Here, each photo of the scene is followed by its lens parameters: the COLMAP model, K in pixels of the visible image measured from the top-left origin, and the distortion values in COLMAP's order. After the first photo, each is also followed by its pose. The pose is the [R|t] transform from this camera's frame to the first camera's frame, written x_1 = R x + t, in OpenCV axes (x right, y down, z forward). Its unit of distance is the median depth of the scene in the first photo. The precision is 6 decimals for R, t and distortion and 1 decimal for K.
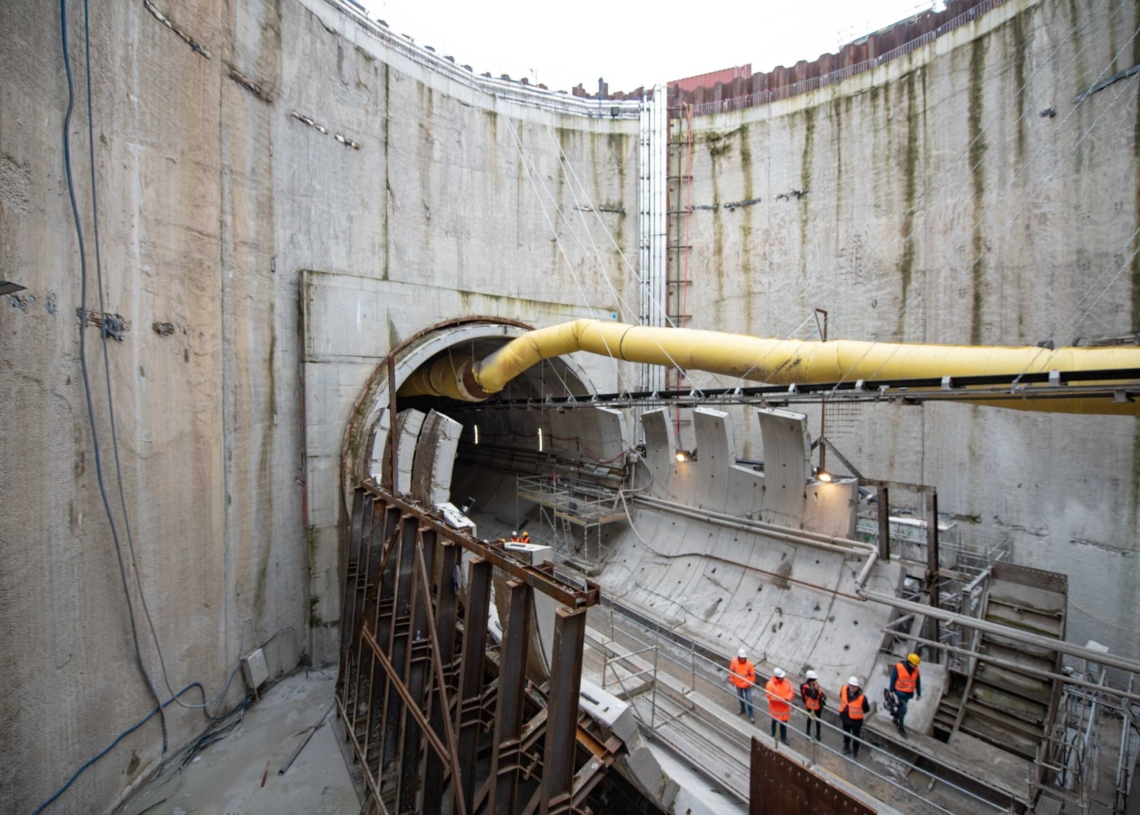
lens RADIAL K [[483.5, 0, 577.8], [0, 483.5, 409.6], [0, 0, 1]] dist [-0.015654, -0.002164]
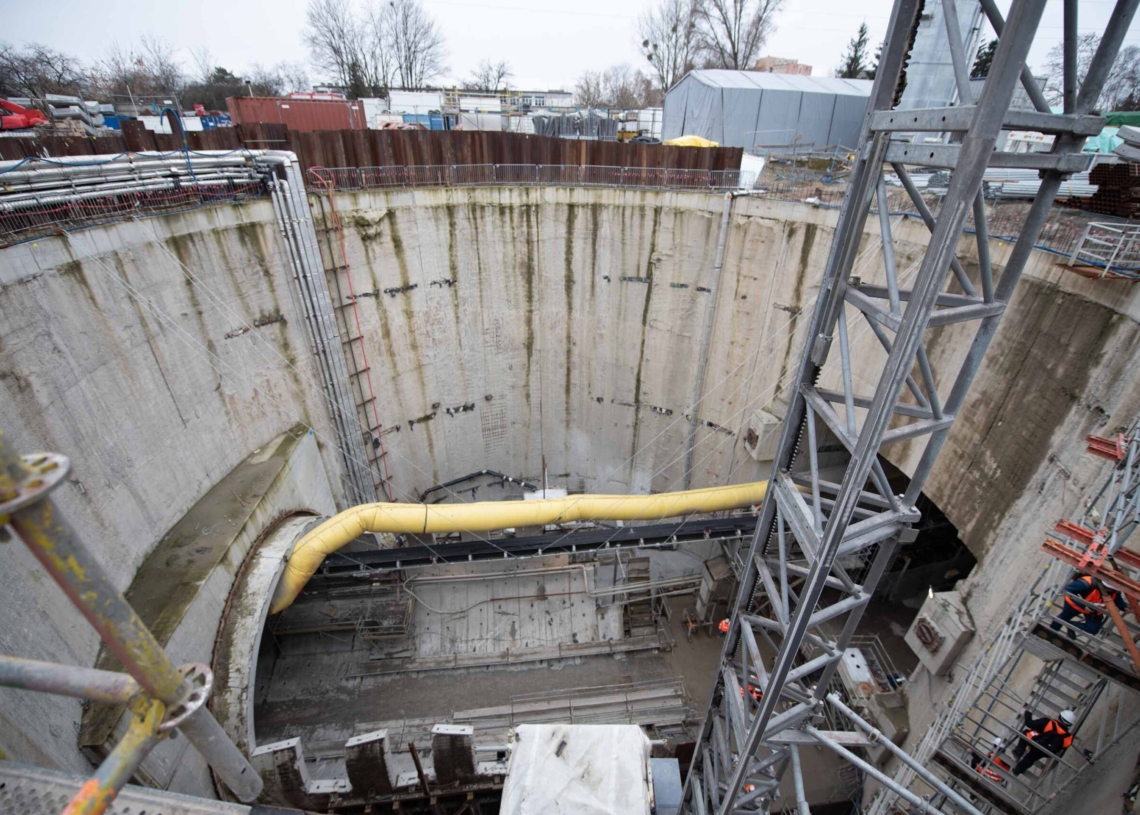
lens RADIAL K [[483.5, 0, 574.8], [0, 483.5, 407.3], [0, 0, 1]] dist [-0.015654, -0.002164]
pose [[0.505471, -0.421936, 0.752642, -0.435470], [0.004033, 0.873426, 0.486940, -0.859316], [-0.862834, -0.243098, 0.443193, 0.184526]]
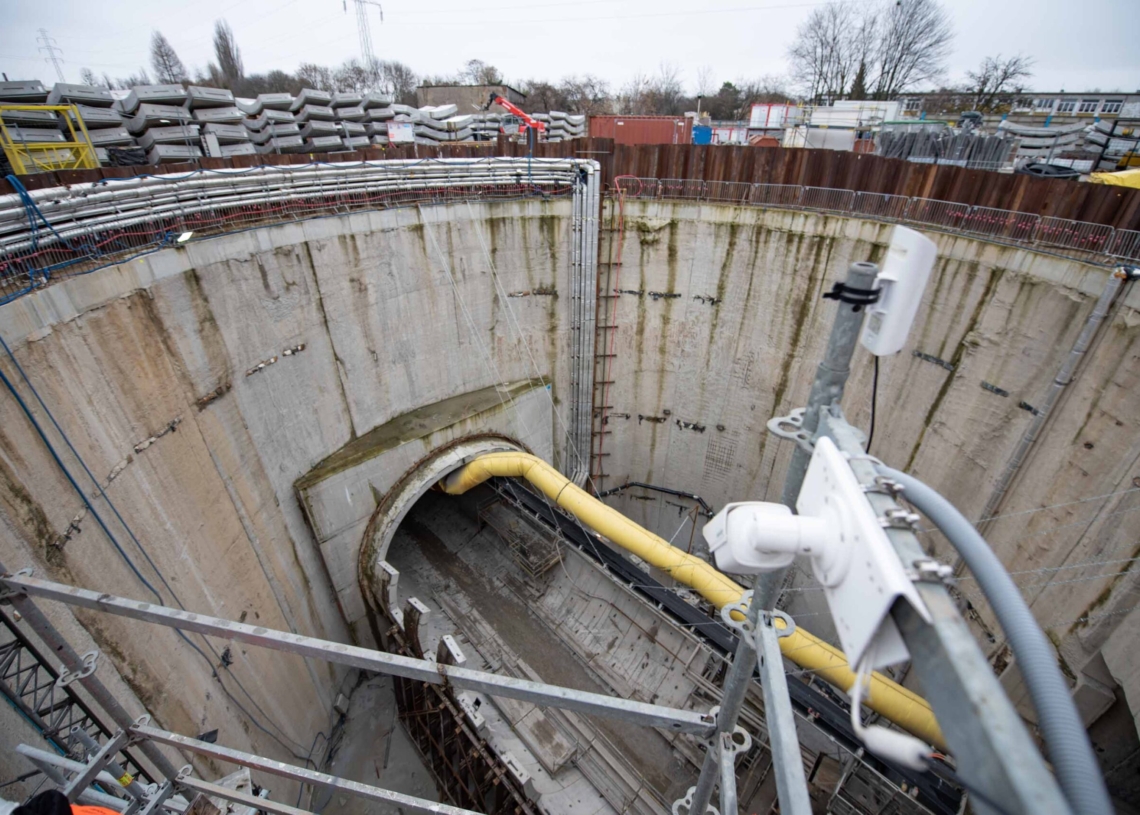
lens RADIAL K [[483.5, 0, 578.8], [0, 483.5, 408.4], [0, 0, 1]] dist [-0.015654, -0.002164]
pose [[0.989980, -0.057876, 0.128799, -0.007725], [-0.011776, 0.875124, 0.483755, -0.883405], [-0.140713, -0.480424, 0.865674, -0.051863]]
